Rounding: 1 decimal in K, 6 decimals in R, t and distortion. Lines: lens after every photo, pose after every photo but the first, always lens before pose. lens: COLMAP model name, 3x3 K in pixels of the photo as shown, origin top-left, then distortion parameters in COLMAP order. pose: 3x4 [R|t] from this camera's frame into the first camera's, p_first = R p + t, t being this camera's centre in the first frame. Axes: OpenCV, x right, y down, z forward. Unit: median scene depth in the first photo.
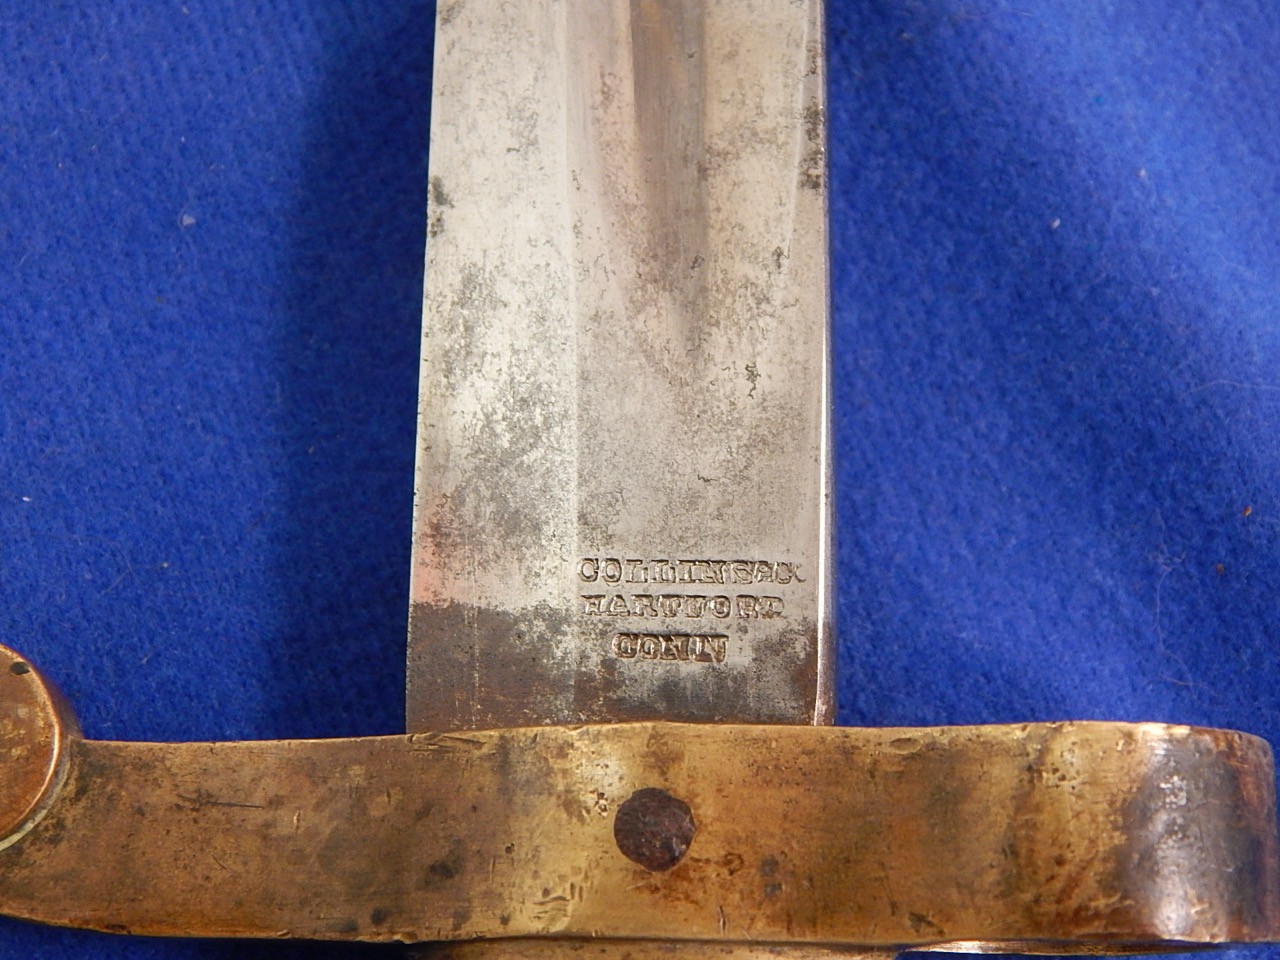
lens RADIAL K [[2209.0, 0, 639.7], [0, 2209.0, 476.3], [0, 0, 1]] dist [-0.109044, 0.000000]
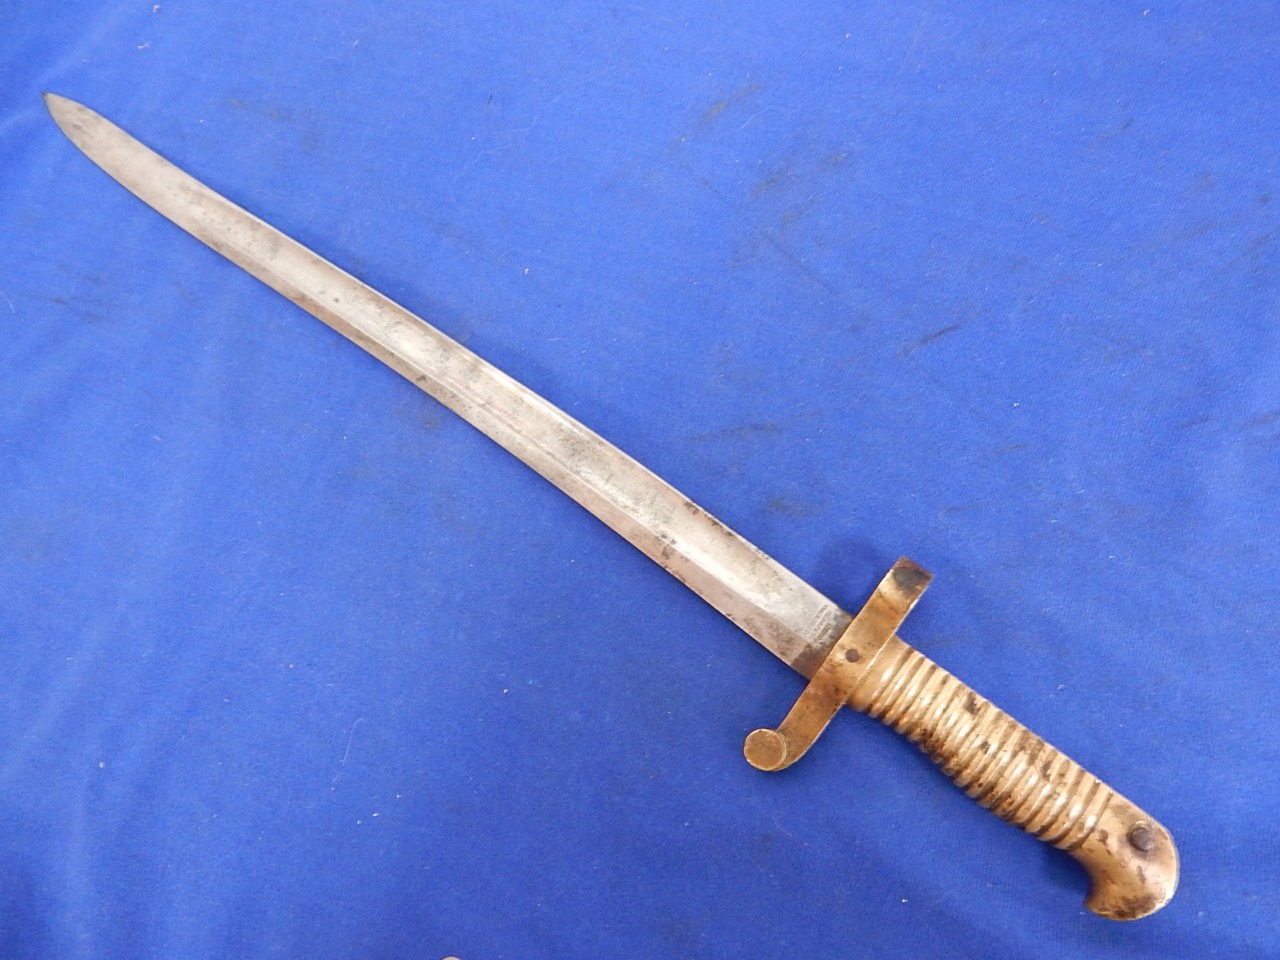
lens RADIAL K [[816.0, 0, 634.2], [0, 816.0, 473.9], [0, 0, 1]] dist [0.001720, -0.016216]
pose [[0.582711, -0.812417, 0.020662, 0.015527], [0.809894, 0.578423, -0.097463, -0.348821], [0.067229, 0.073527, 0.995025, -1.130281]]
